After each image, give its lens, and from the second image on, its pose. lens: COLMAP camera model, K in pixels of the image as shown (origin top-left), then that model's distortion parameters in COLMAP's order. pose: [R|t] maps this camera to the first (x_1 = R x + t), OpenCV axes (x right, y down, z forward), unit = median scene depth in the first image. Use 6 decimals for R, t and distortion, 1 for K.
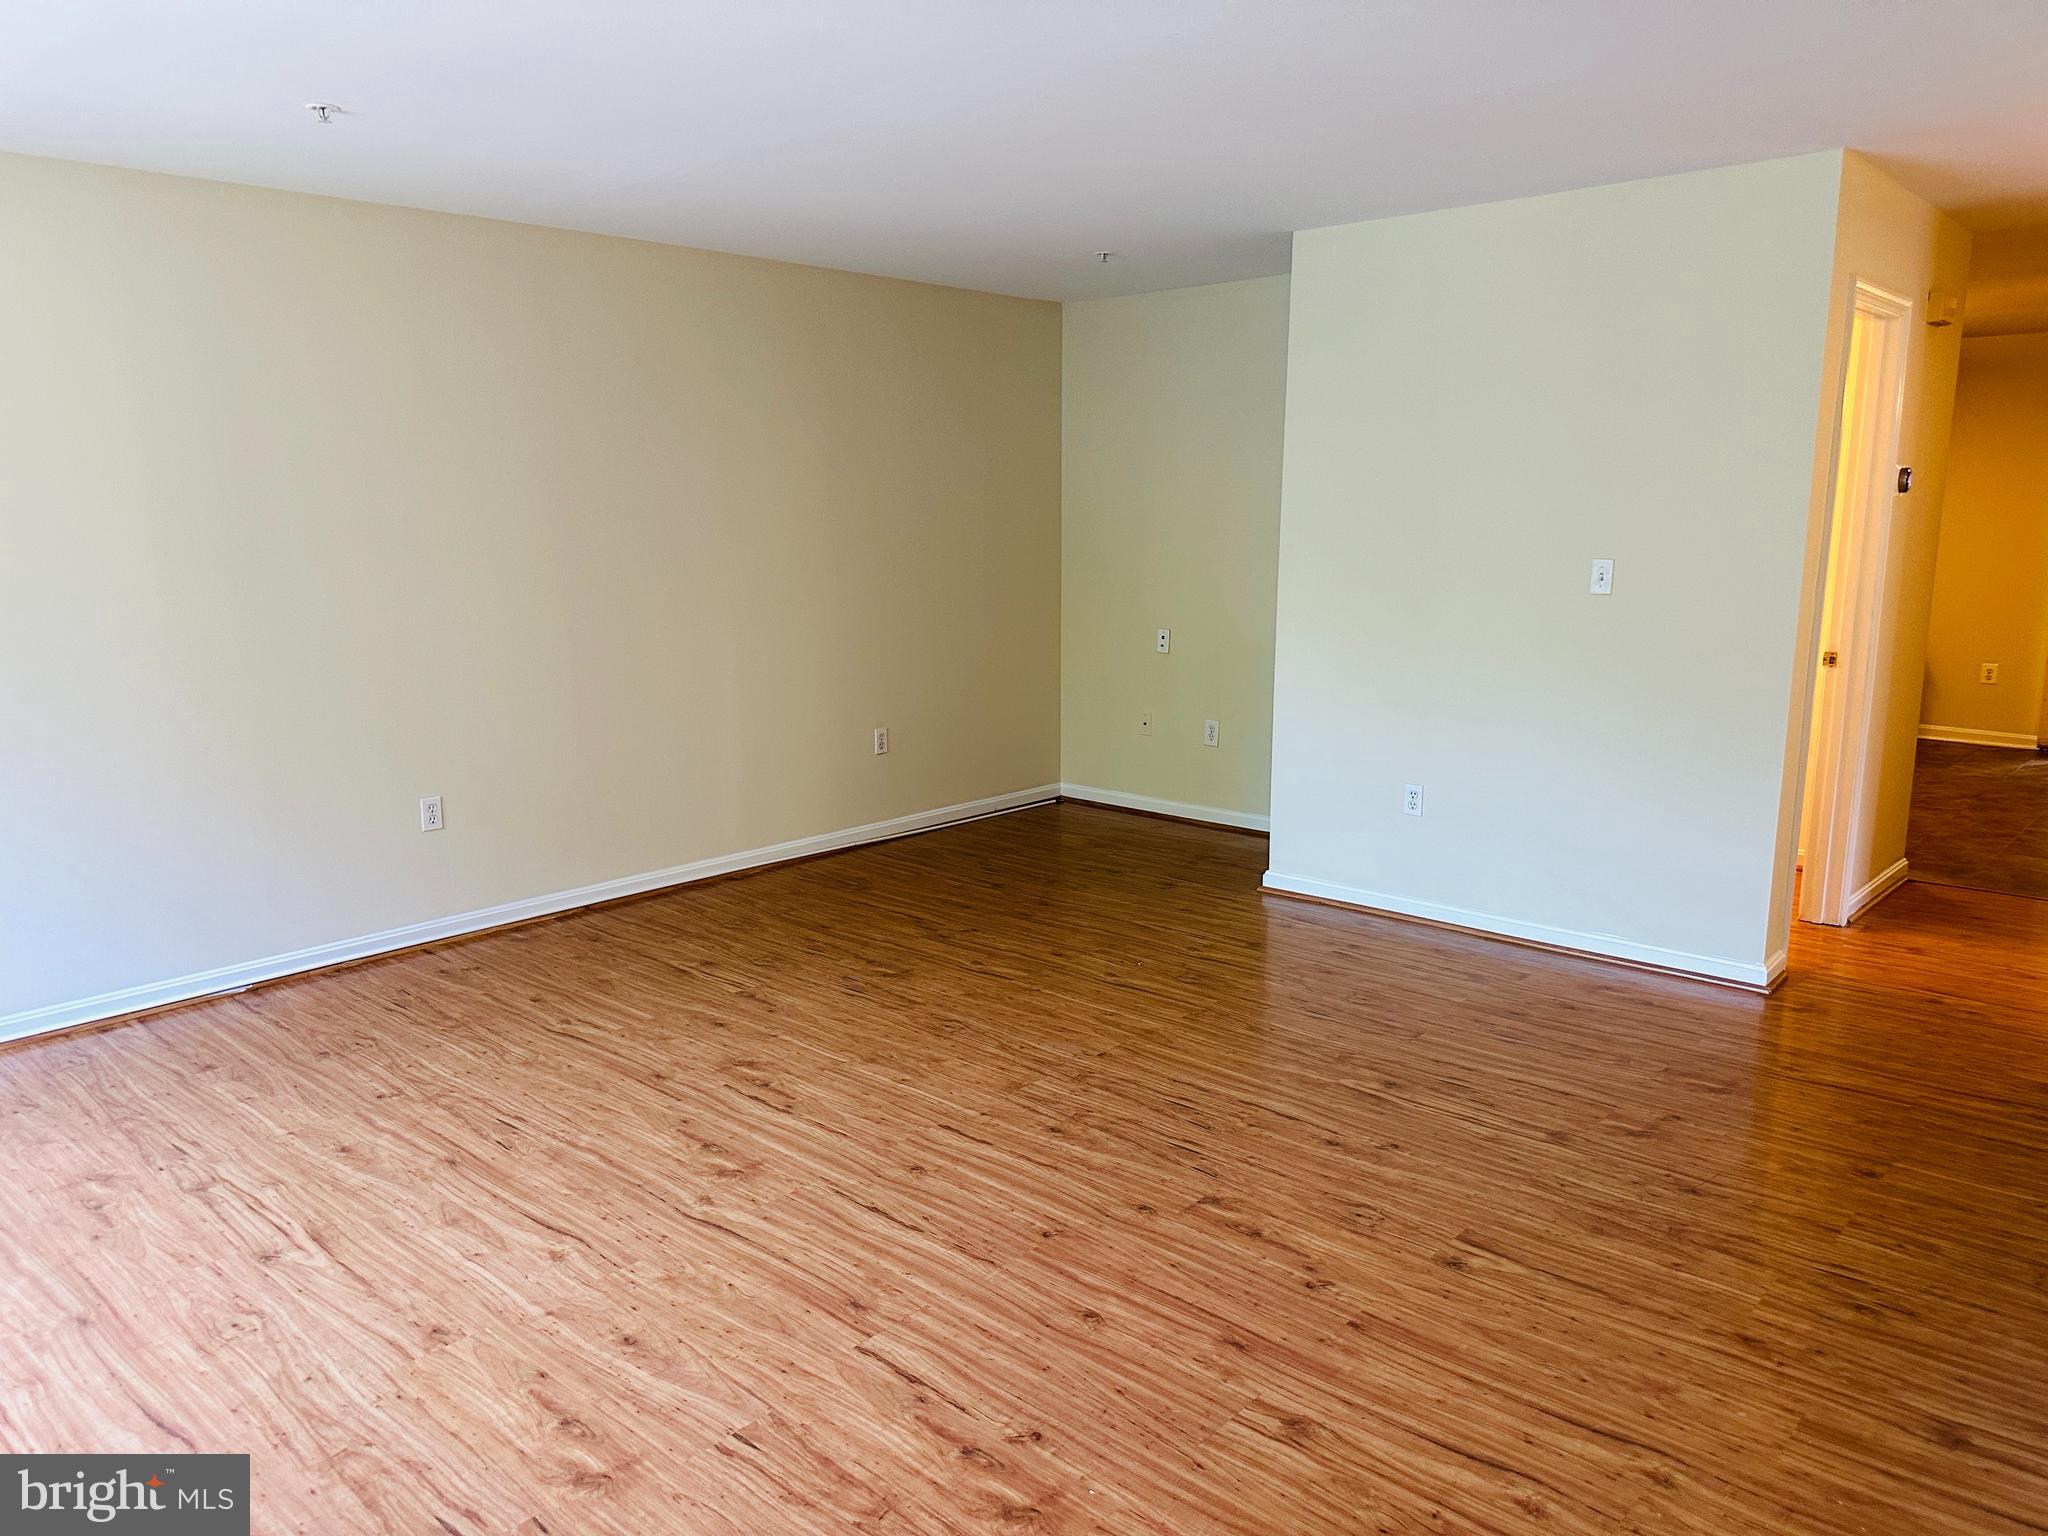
lens RADIAL K [[1442.3, 0, 1013.3], [0, 1442.3, 763.3], [0, 0, 1]] dist [0.112682, -0.199464]
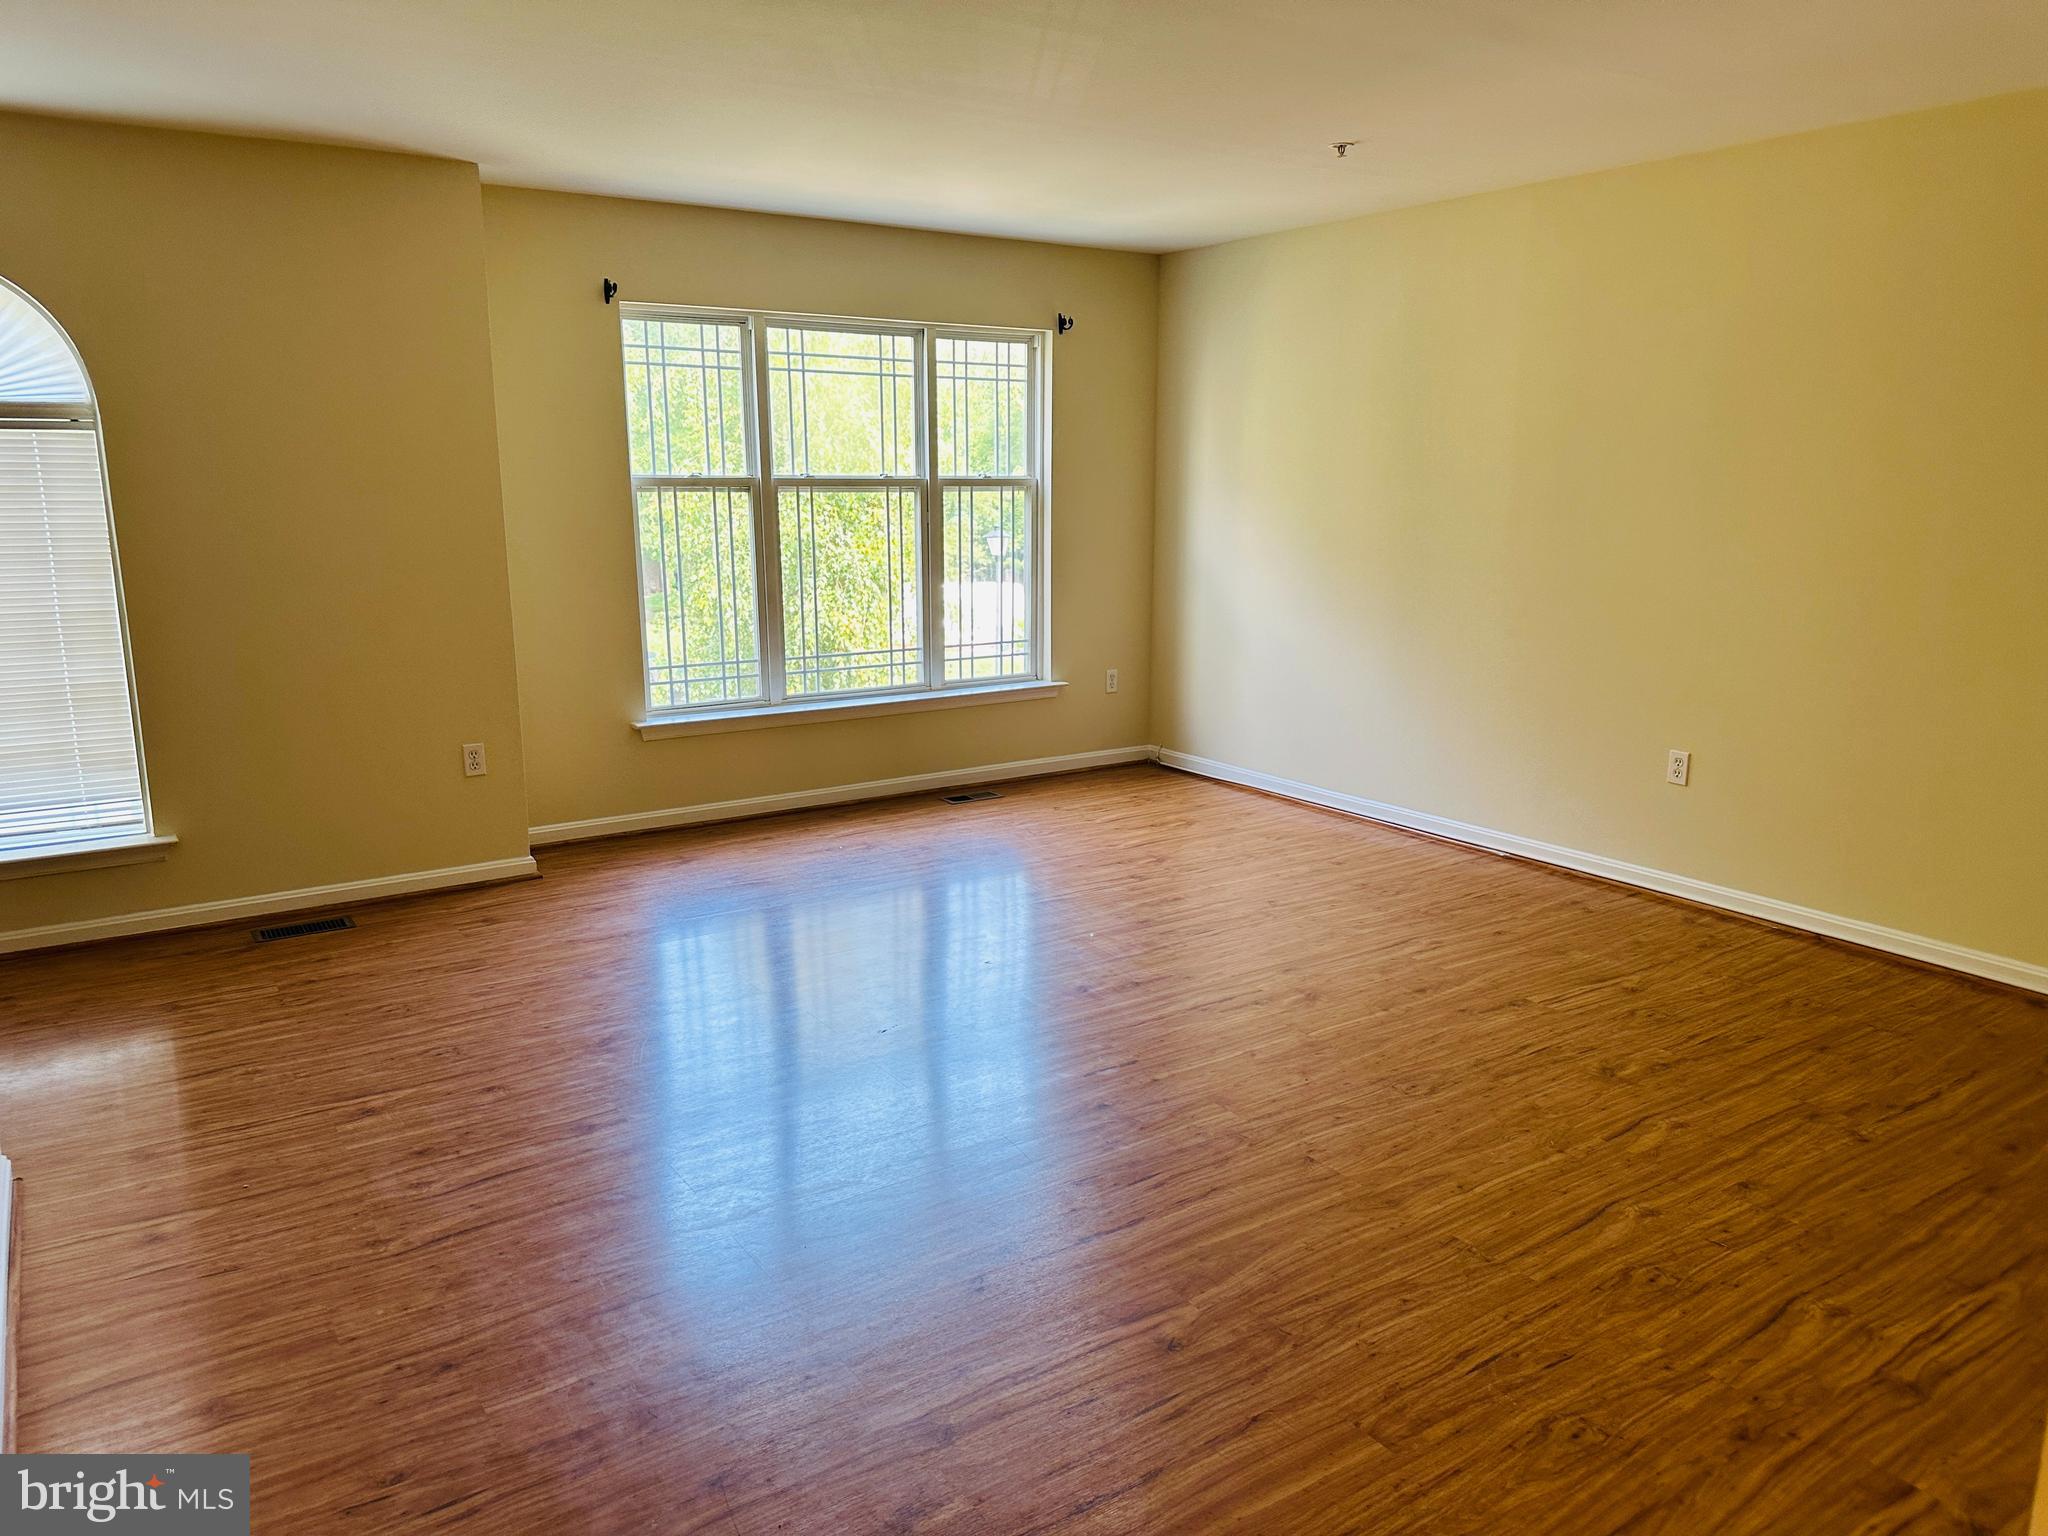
lens RADIAL K [[1424.2, 0, 1024.0], [0, 1424.2, 768.0], [0, 0, 1]] dist [0.066902, -0.196845]
pose [[-0.239056, 0.210180, -0.947986, 0.781914], [-0.166971, 0.952852, 0.253365, -0.170758], [0.956542, 0.218854, -0.192691, 0.944211]]
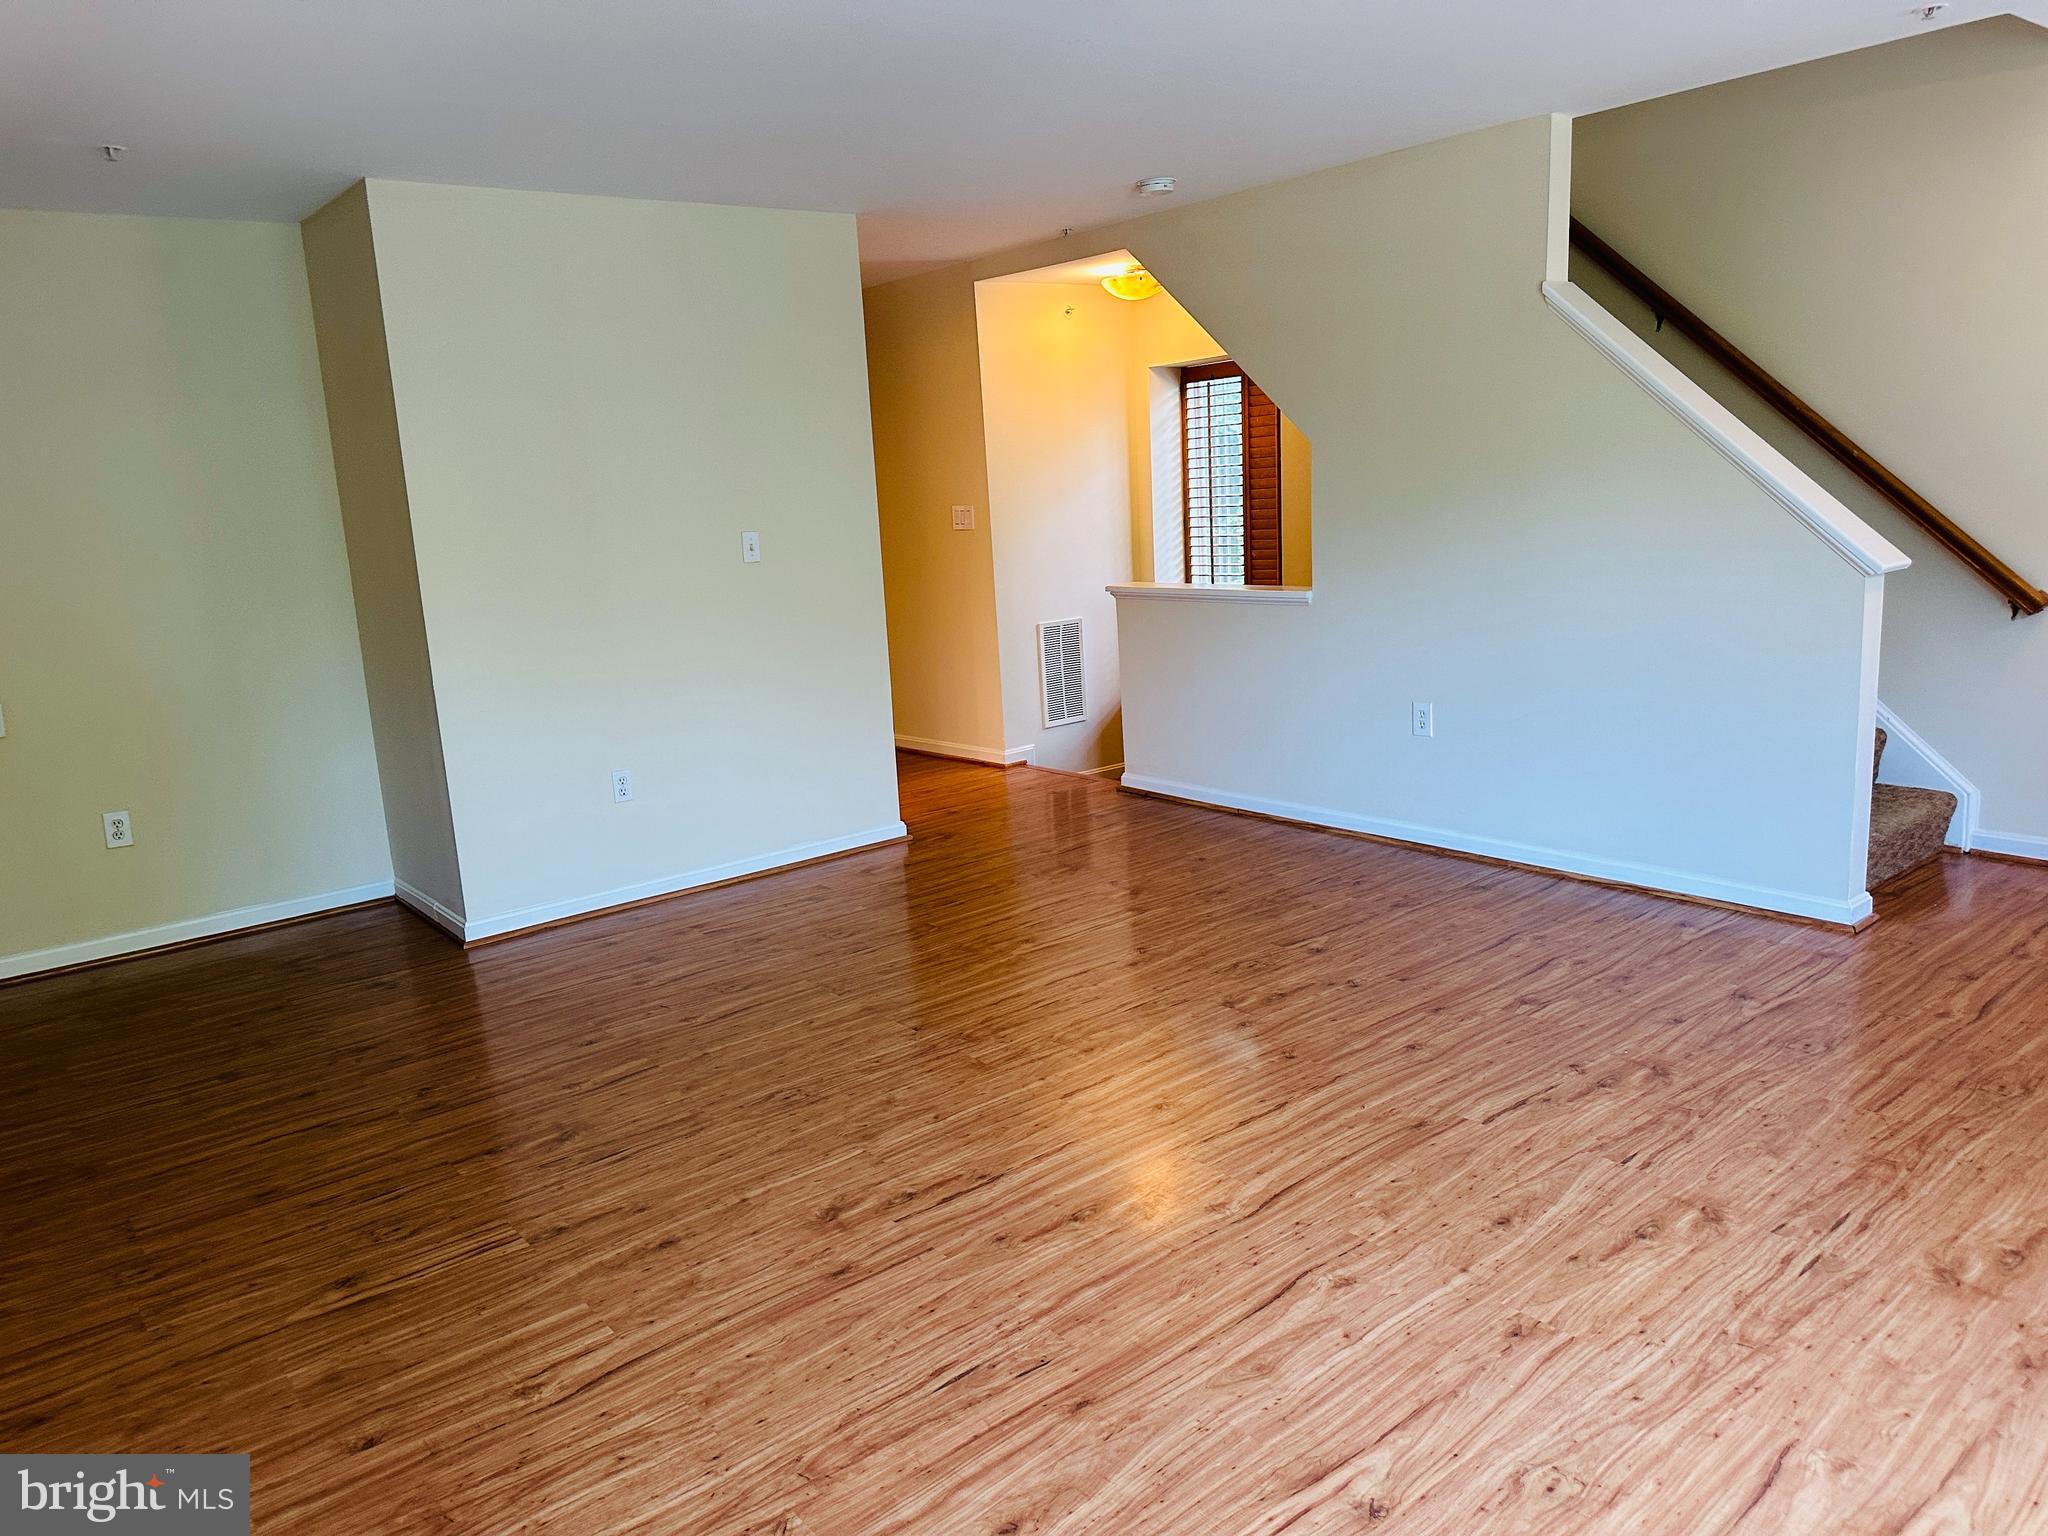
lens RADIAL K [[1442.3, 0, 1013.3], [0, 1442.3, 763.3], [0, 0, 1]] dist [0.112682, -0.199464]
pose [[0.152010, -0.196255, 0.968699, -0.833597], [0.232595, 0.959666, 0.157925, -0.109663], [-0.960621, 0.201309, 0.191527, 0.705067]]
